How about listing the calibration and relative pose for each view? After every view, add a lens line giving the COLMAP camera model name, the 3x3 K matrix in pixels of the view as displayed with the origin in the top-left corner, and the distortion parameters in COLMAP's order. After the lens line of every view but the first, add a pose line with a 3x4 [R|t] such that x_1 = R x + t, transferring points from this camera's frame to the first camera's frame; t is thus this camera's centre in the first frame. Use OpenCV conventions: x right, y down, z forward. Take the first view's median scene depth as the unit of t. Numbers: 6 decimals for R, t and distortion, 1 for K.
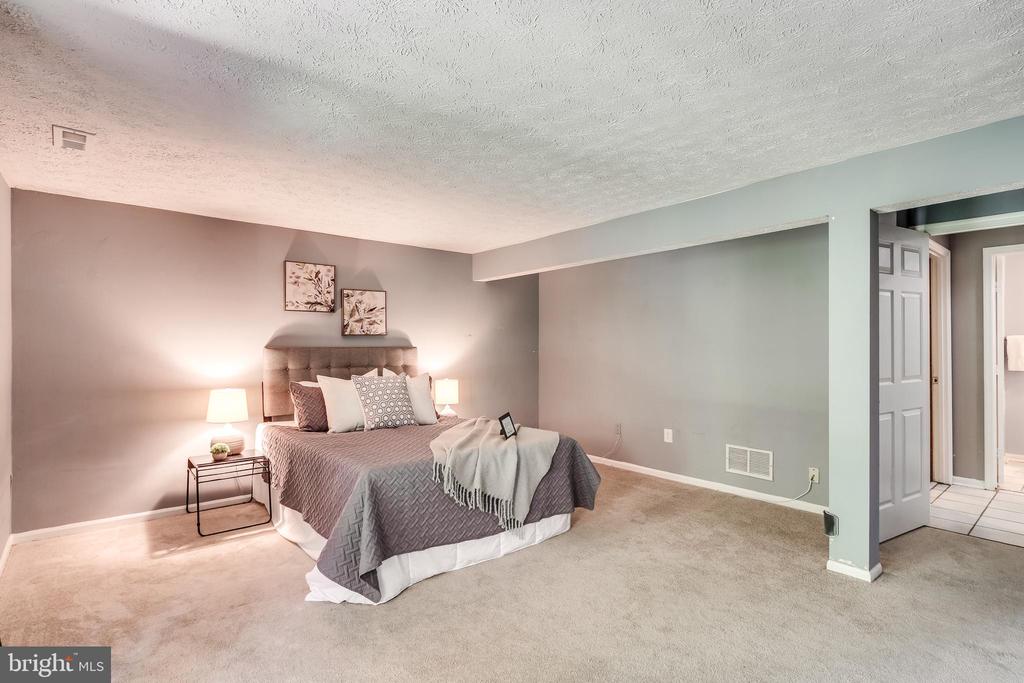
lens RADIAL K [[503.7, 0, 505.3], [0, 503.7, 346.4], [0, 0, 1]] dist [0.024959, -0.004805]
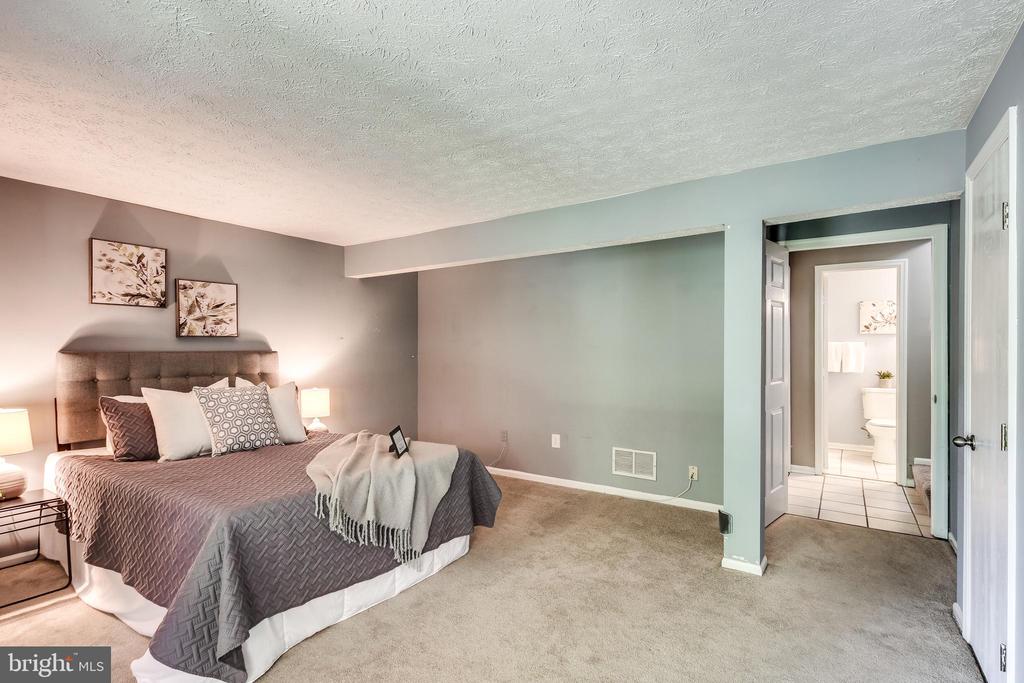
lens RADIAL K [[503.7, 0, 508.1], [0, 503.7, 353.9], [0, 0, 1]] dist [0.024959, -0.004805]
pose [[0.960943, -0.001056, 0.276744, -0.043862], [-0.000779, 0.999978, 0.006522, -0.000515], [-0.276745, -0.006482, 0.960921, 0.084047]]
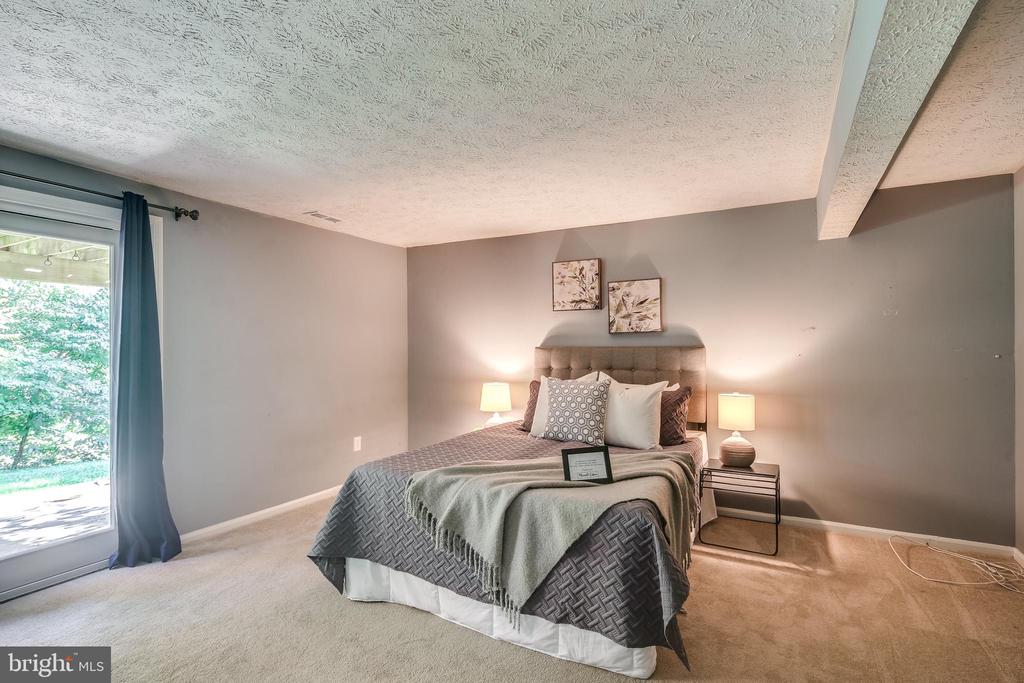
lens RADIAL K [[503.7, 0, 504.5], [0, 503.7, 342.8], [0, 0, 1]] dist [0.024959, -0.004805]
pose [[0.373536, -0.005073, -0.927602, 0.466159], [0.001492, 0.999987, -0.004868, -0.001763], [0.927614, 0.000435, 0.373539, 0.516047]]
